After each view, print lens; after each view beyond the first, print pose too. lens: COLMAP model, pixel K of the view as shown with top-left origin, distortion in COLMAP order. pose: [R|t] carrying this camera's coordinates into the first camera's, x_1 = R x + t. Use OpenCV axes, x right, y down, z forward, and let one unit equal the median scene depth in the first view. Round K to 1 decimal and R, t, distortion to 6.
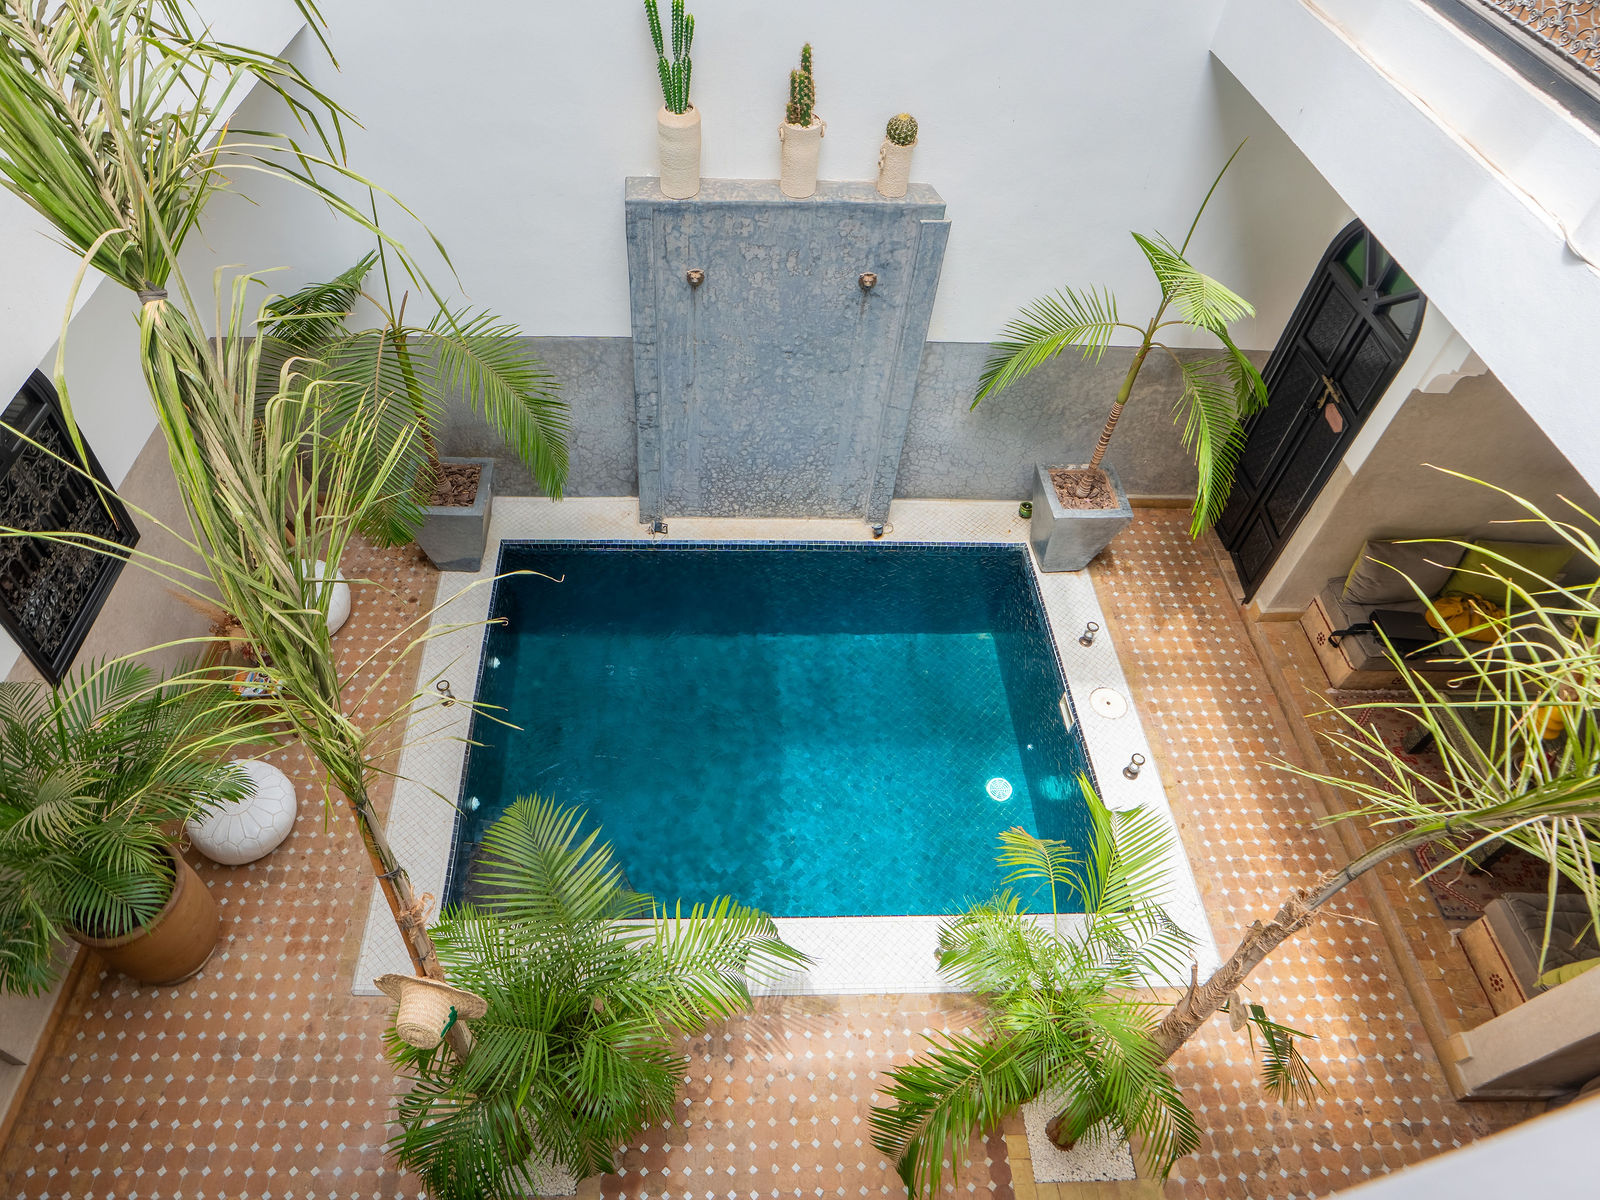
lens RADIAL K [[1036.8, 0, 800.0], [0, 1036.8, 600.0], [0, 0, 1]] dist [-0.035352, -0.021739]
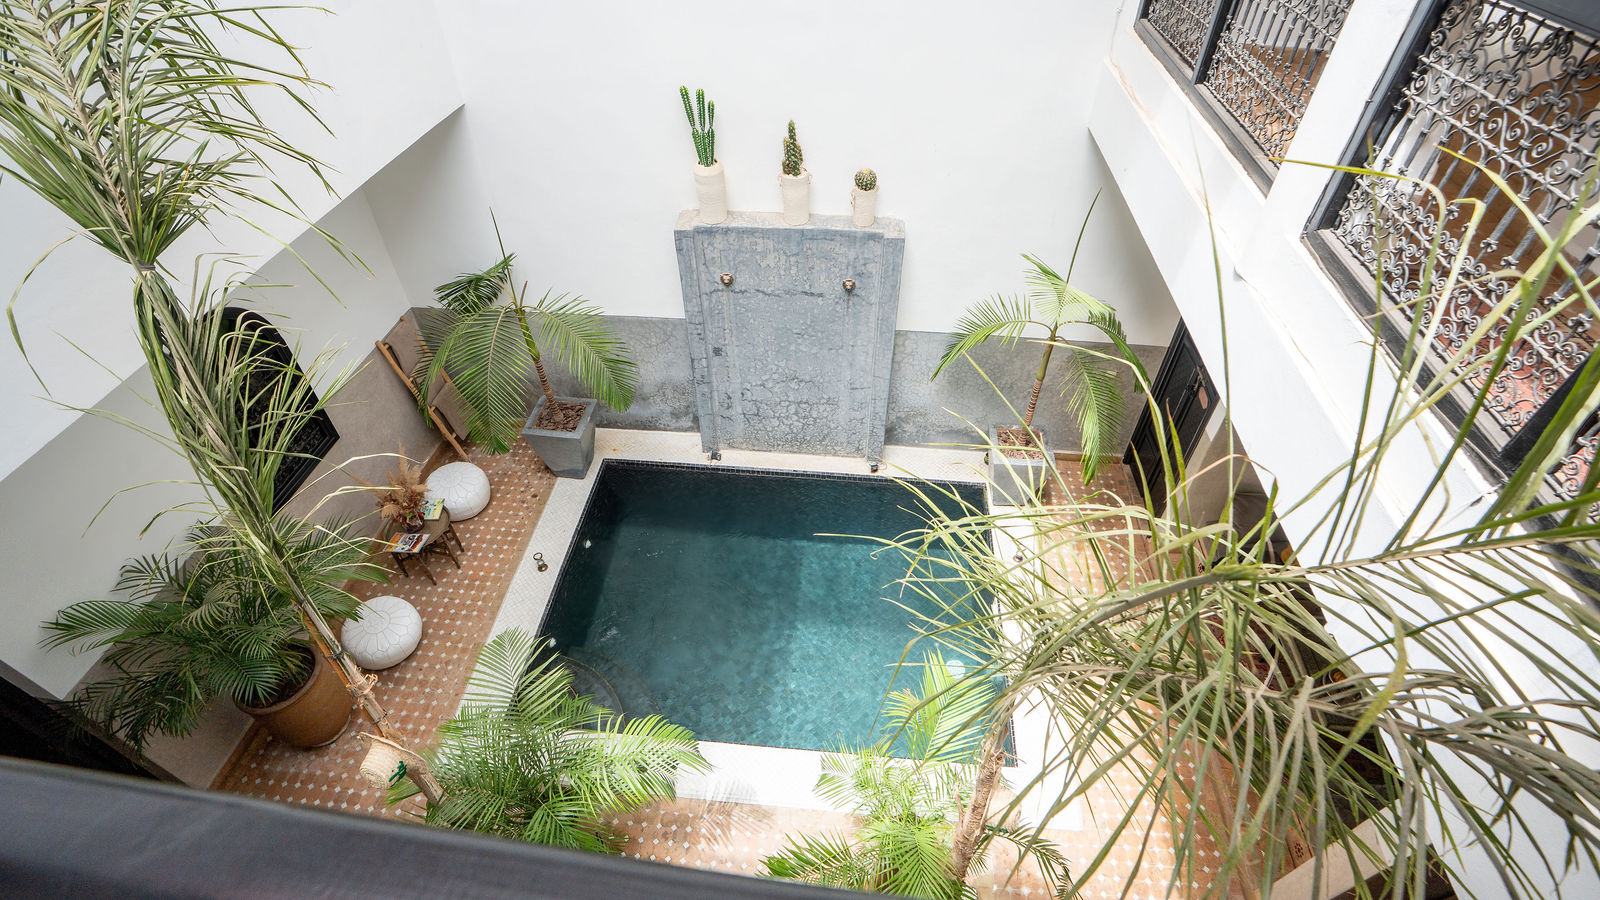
lens RADIAL K [[769.5, 0, 800.0], [0, 769.5, 450.0], [0, 0, 1]] dist [-0.045392, 0.000272]
pose [[0.992773, 0.054981, -0.106674, 0.123112], [-0.064515, 0.994021, -0.088087, 0.008134], [0.101193, 0.094332, 0.990384, -0.012595]]
